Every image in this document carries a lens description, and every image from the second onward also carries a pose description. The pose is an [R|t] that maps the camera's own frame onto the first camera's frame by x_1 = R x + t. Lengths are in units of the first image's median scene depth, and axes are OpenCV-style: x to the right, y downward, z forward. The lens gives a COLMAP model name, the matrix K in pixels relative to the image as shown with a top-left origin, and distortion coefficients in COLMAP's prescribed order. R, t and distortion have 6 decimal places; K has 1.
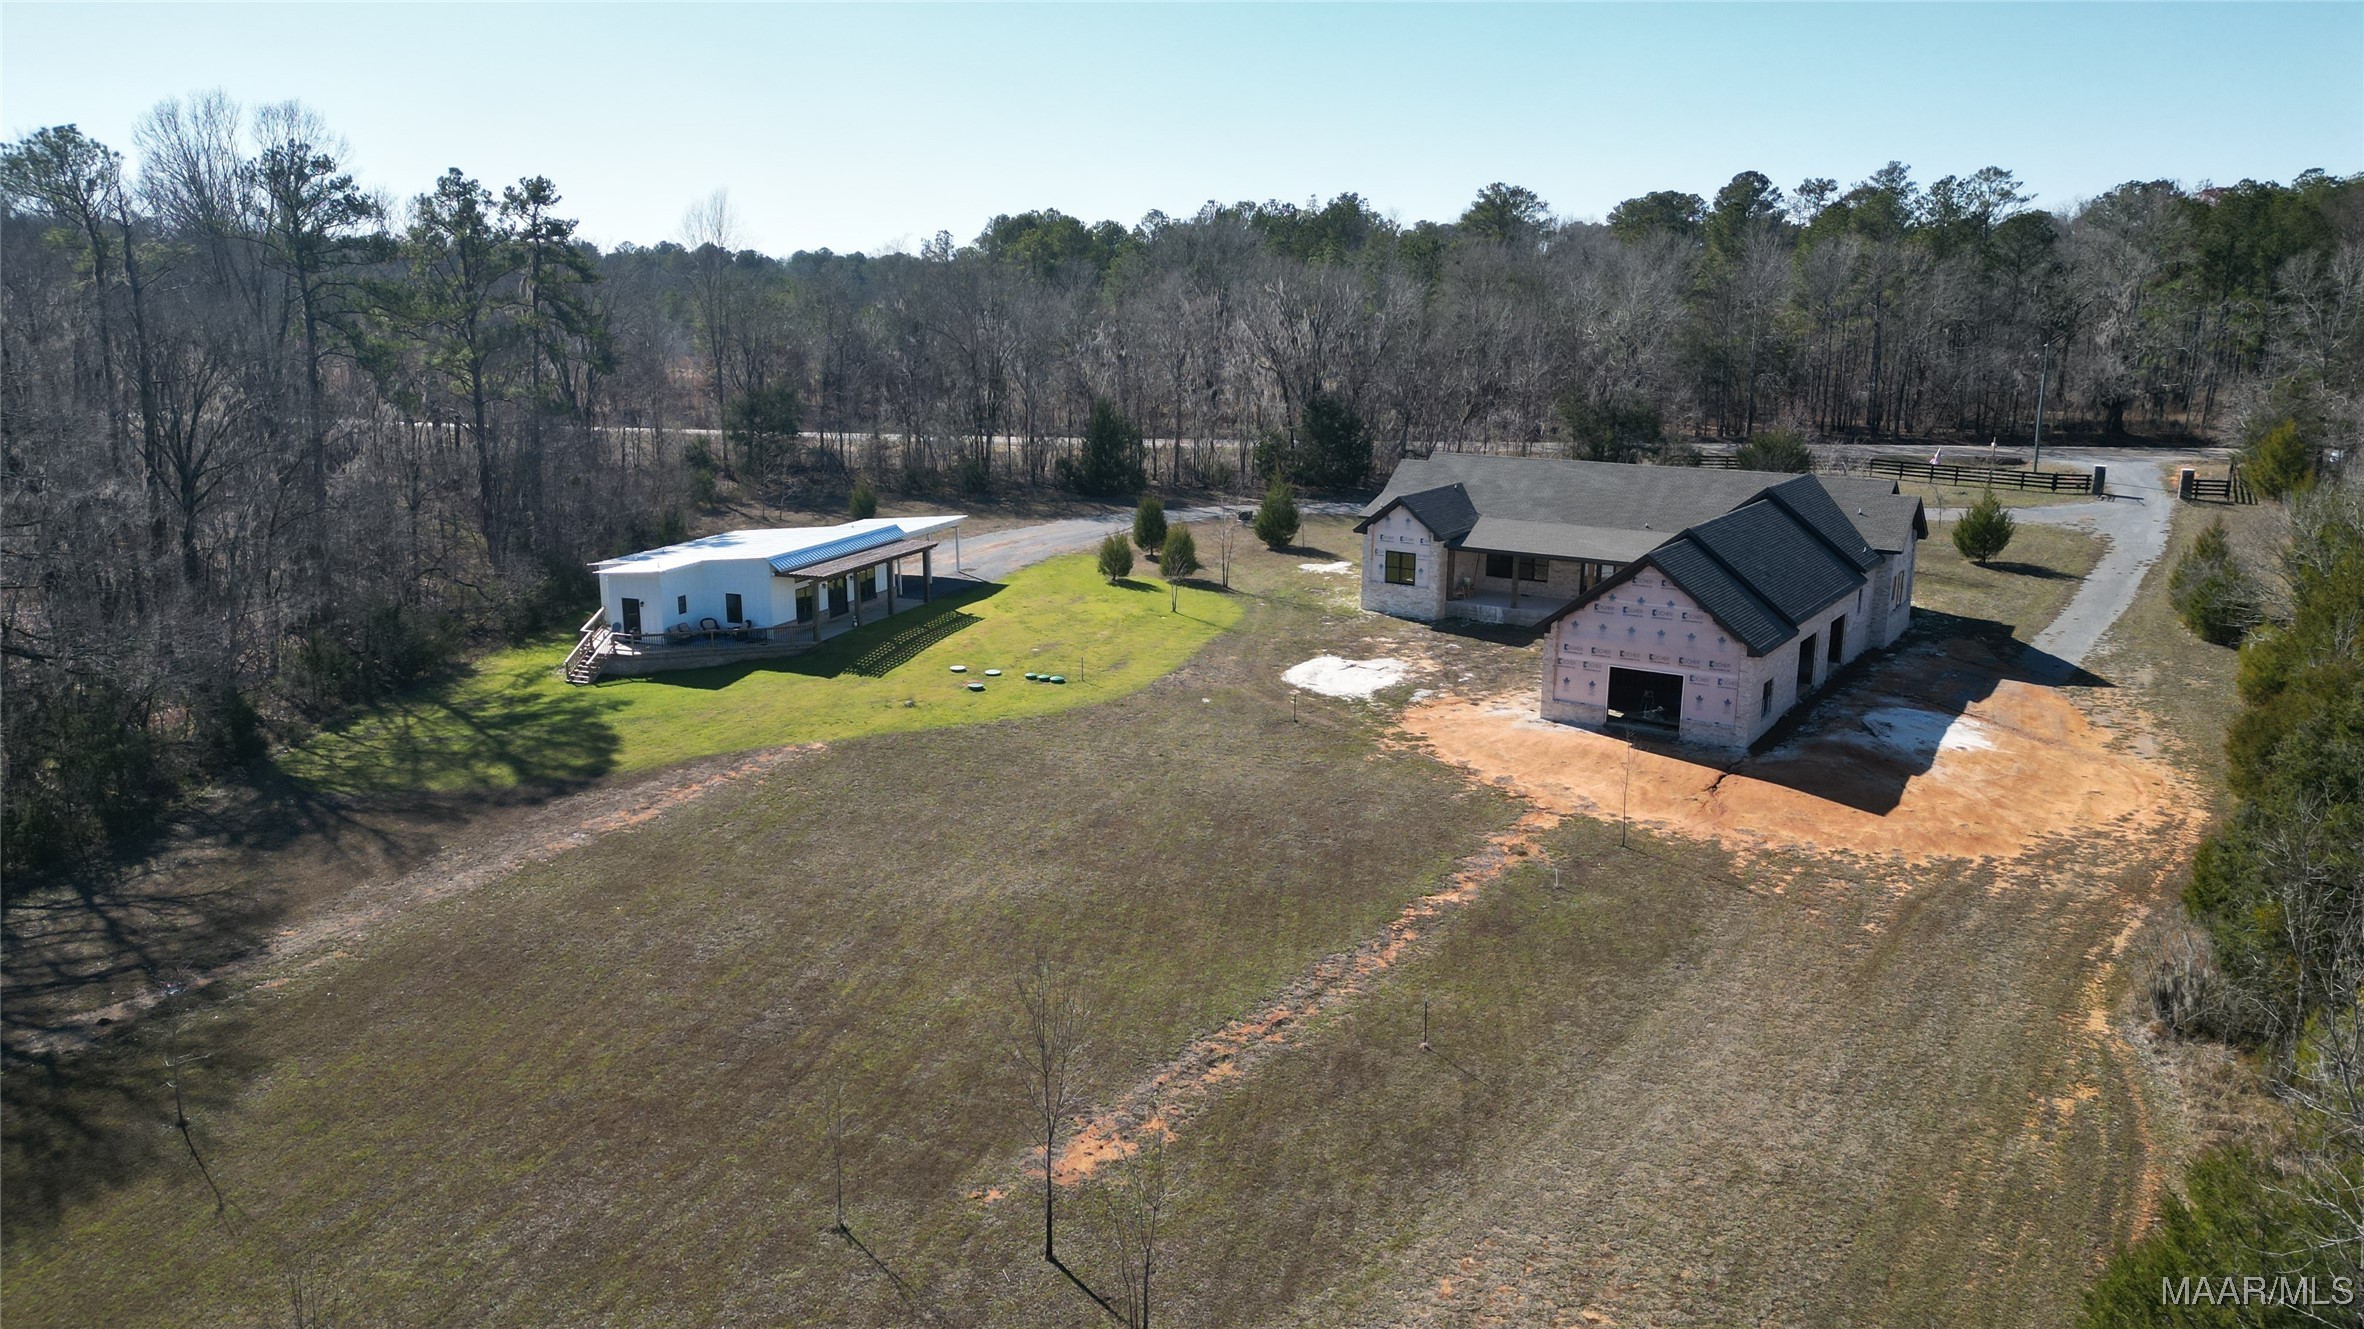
lens RADIAL K [[1636.7, 0, 1162.5], [0, 1636.7, 661.3], [0, 0, 1]] dist [0.077168, -0.068776]
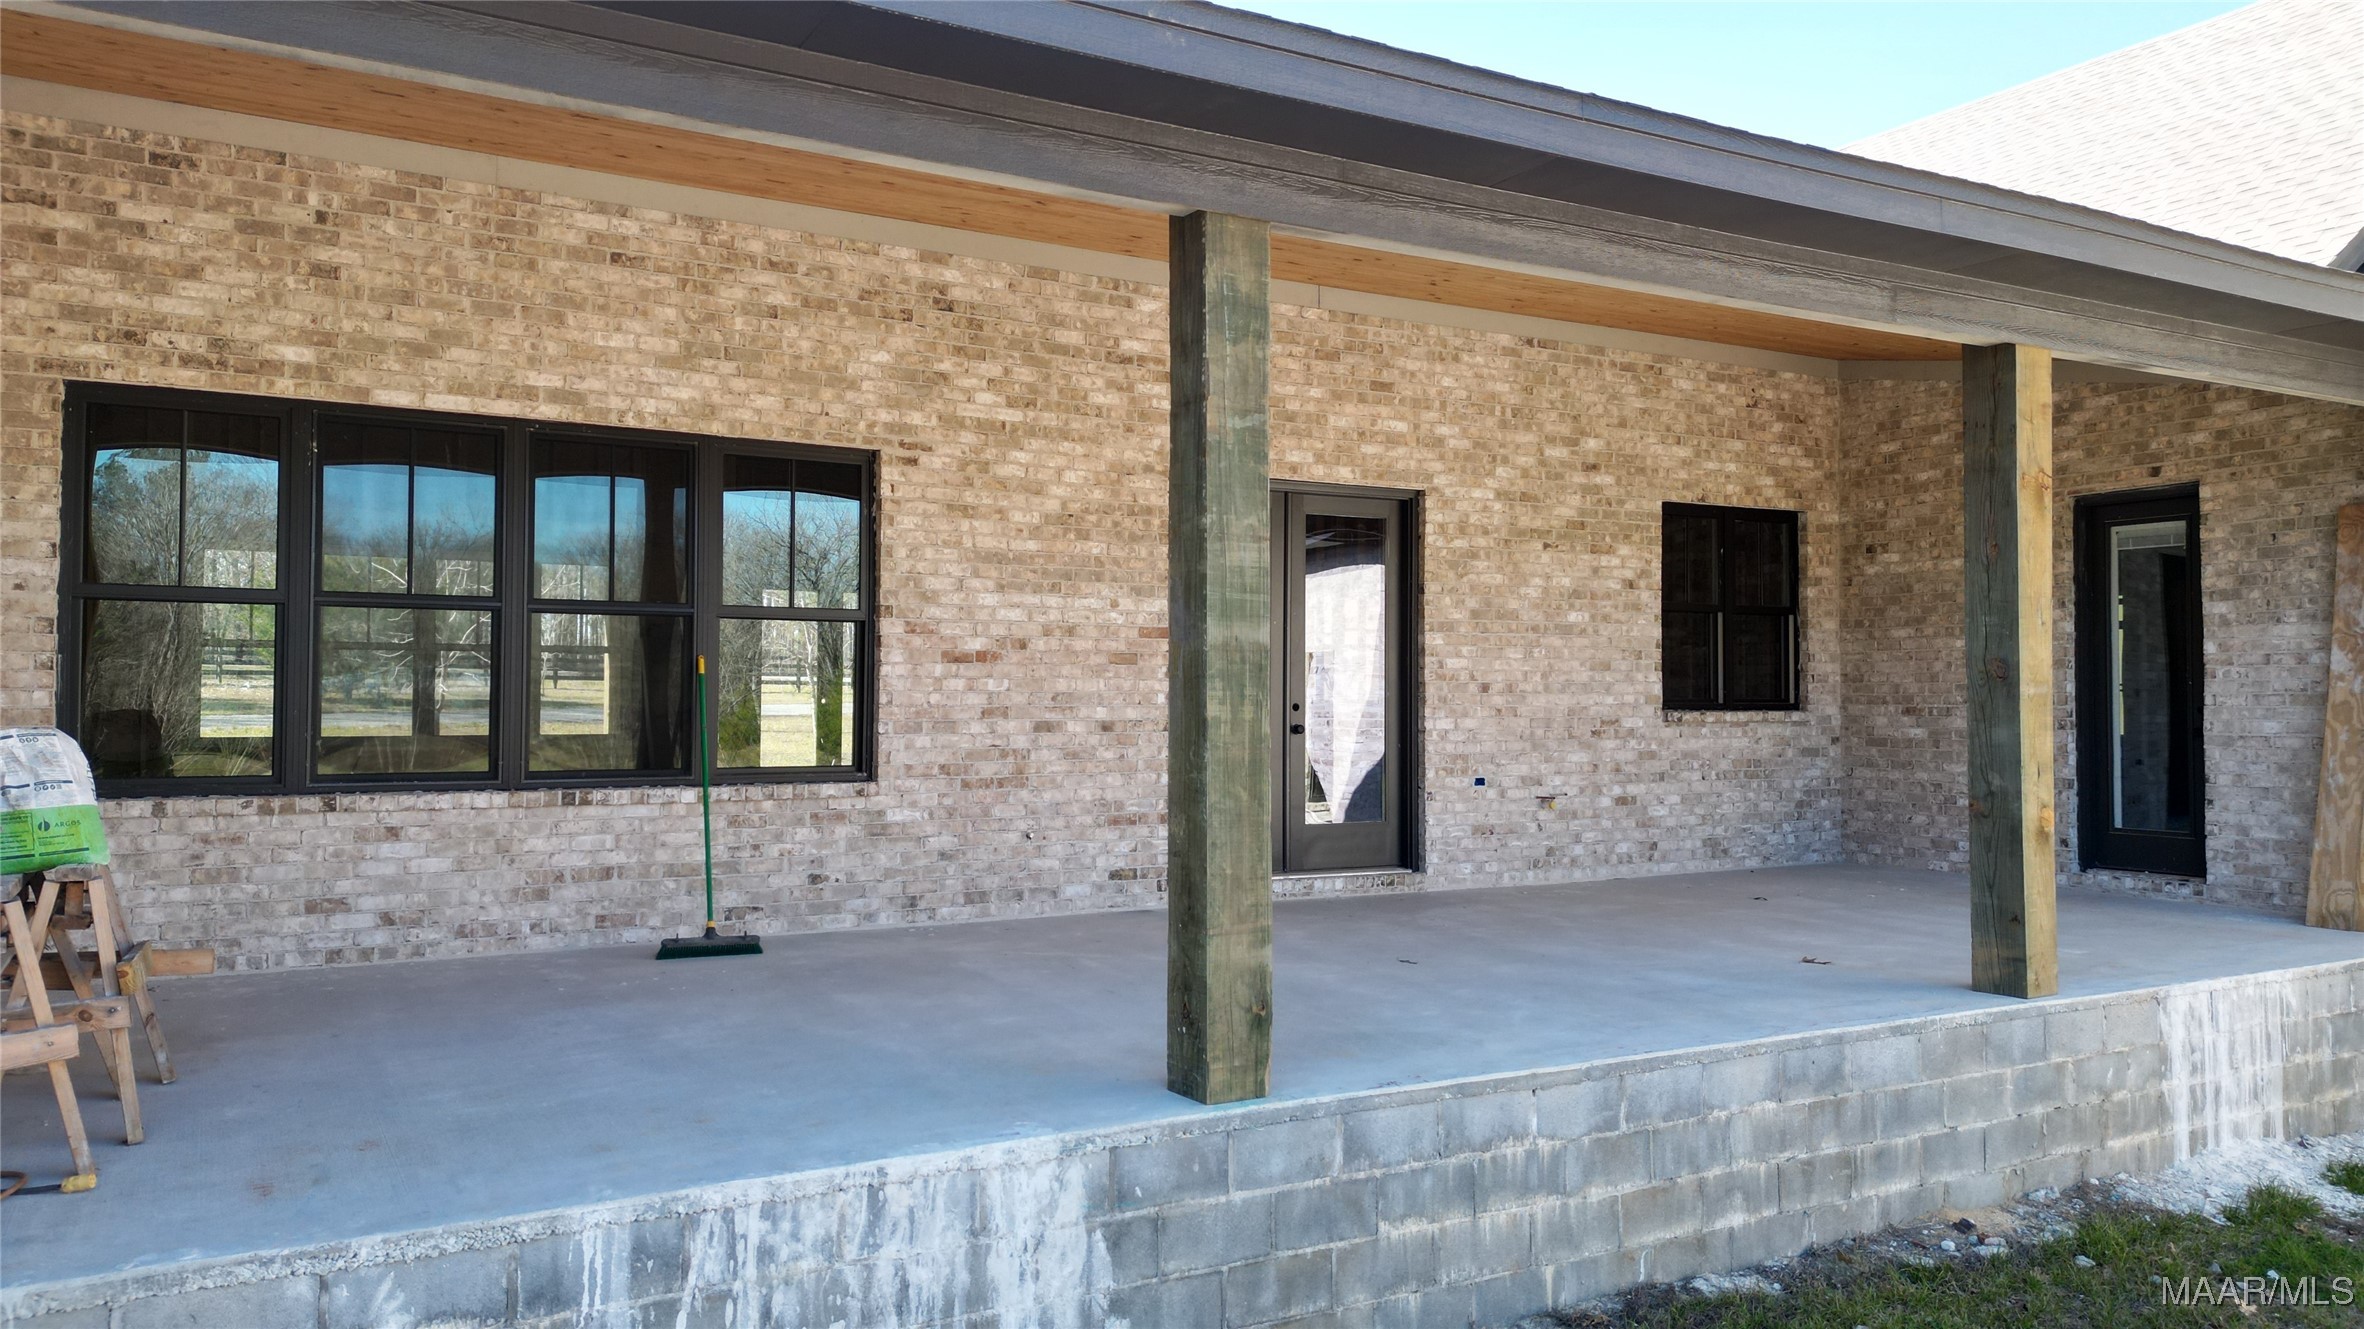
lens RADIAL K [[1636.7, 0, 1162.5], [0, 1636.7, 661.3], [0, 0, 1]] dist [0.077168, -0.068776]
pose [[0.445384, 0.016000, 0.895197, 0.200326], [0.201529, 0.972392, -0.117646, -0.051804], [-0.872364, 0.232806, 0.429863, 1.220844]]
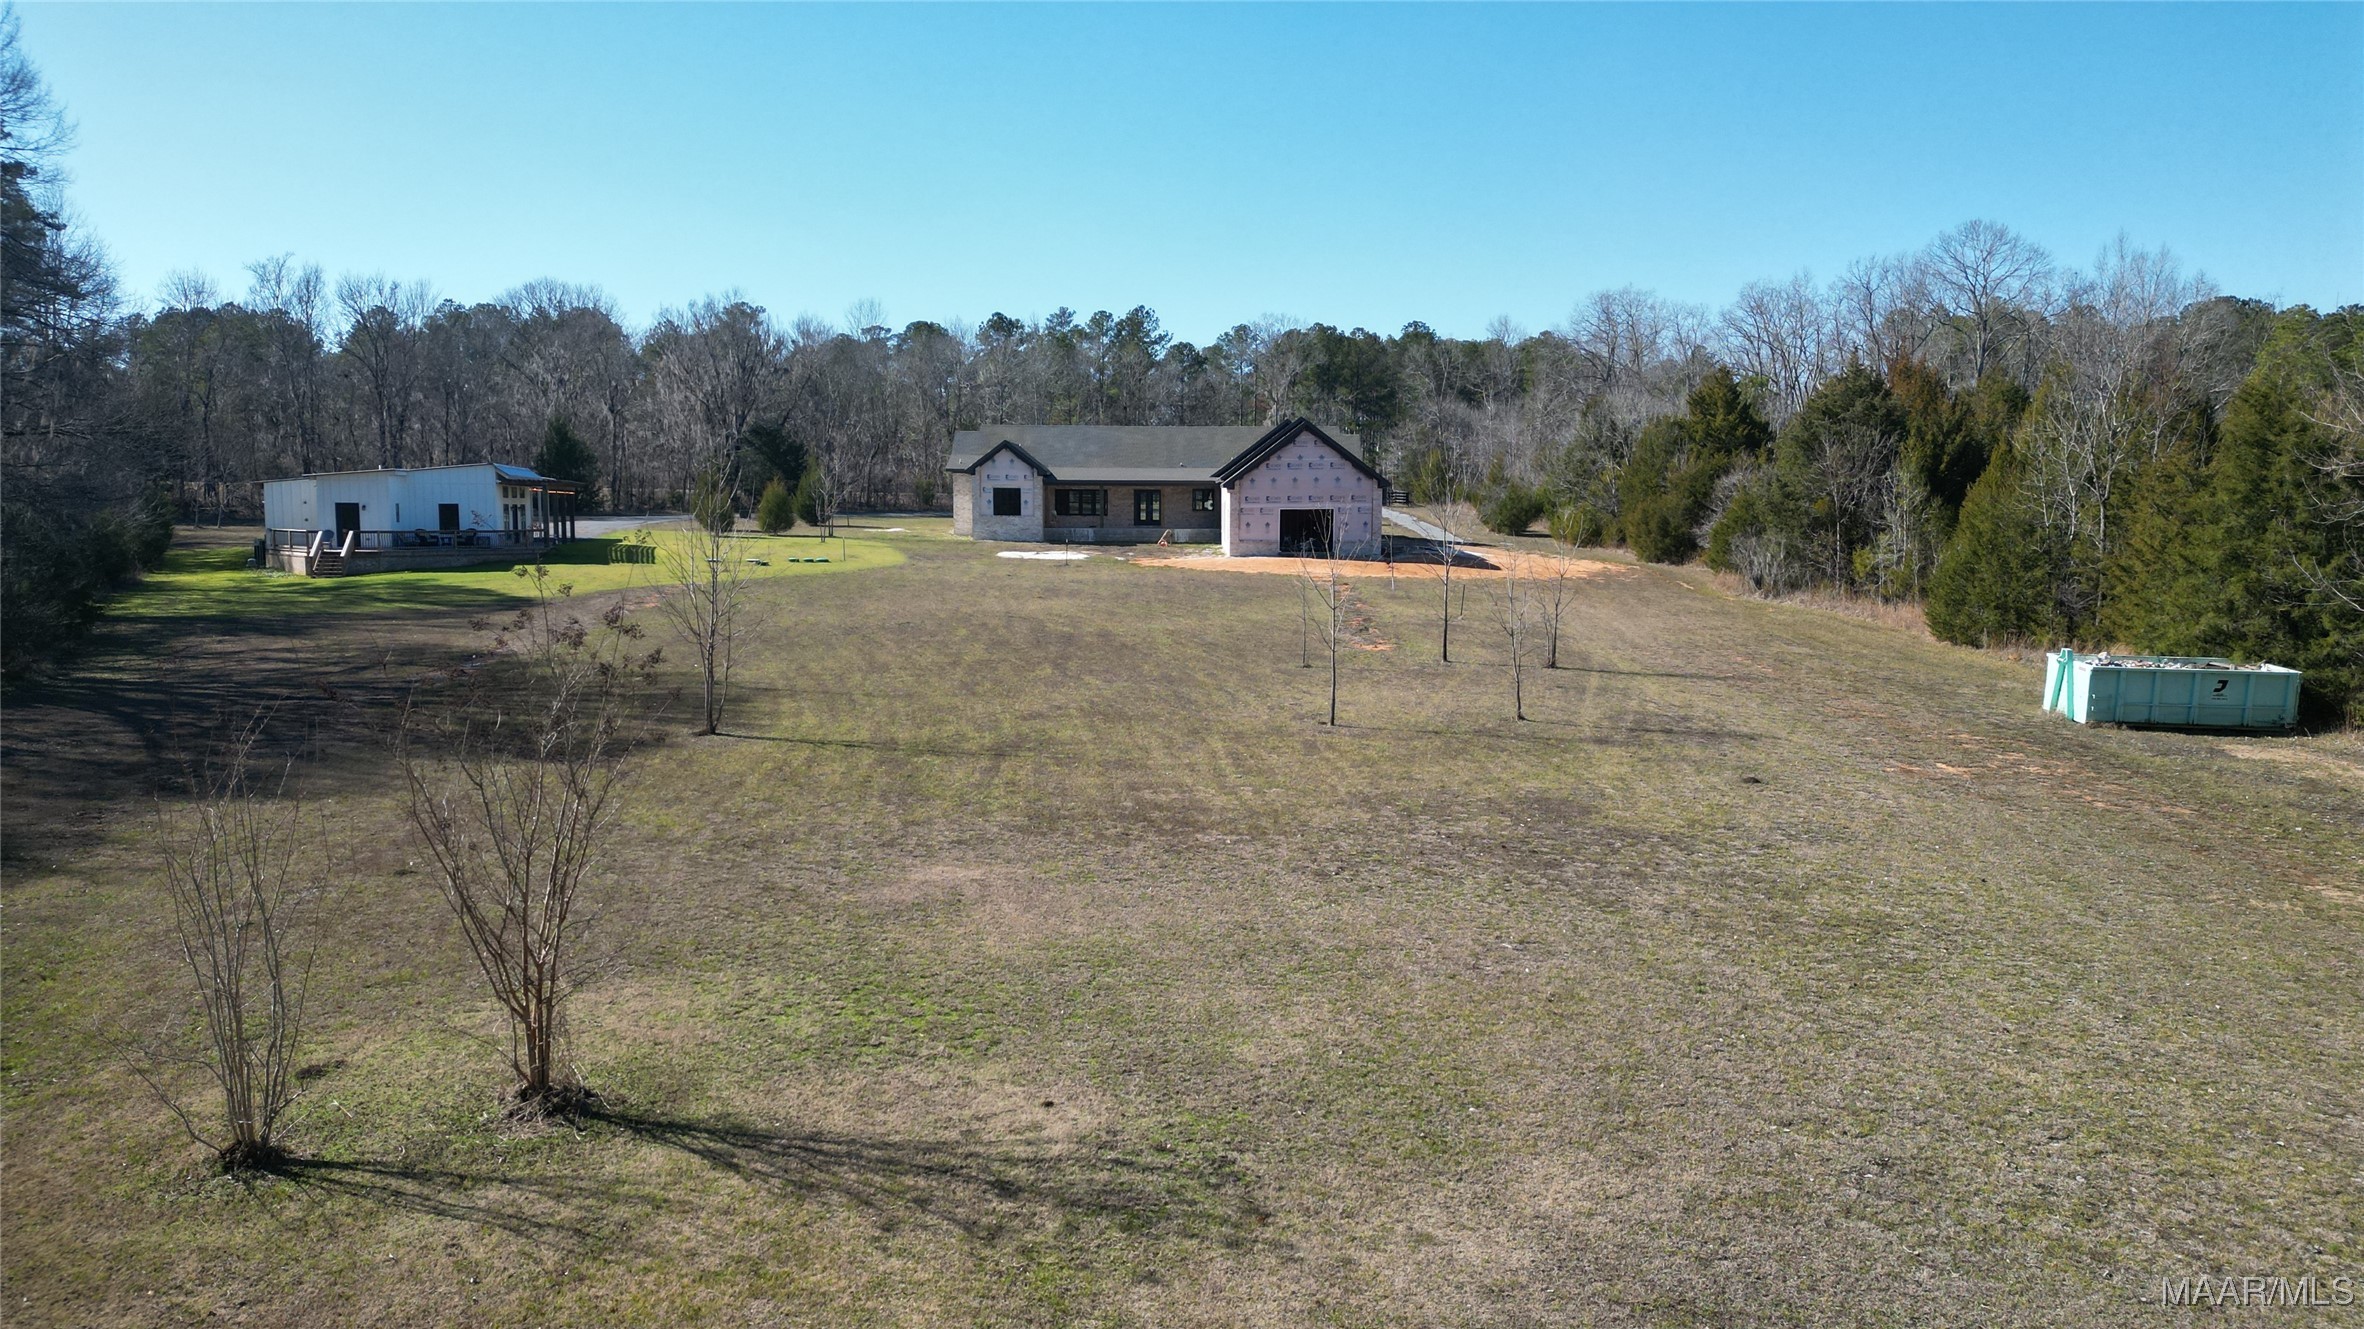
lens RADIAL K [[1626.9, 0, 1162.8], [0, 1626.9, 661.9], [0, 0, 1]] dist [0.107117, -0.137362]
pose [[0.827691, -0.055270, 0.558456, -0.555453], [0.127292, 0.987690, -0.090910, 0.233115], [-0.546557, 0.146332, 0.824538, -0.035160]]
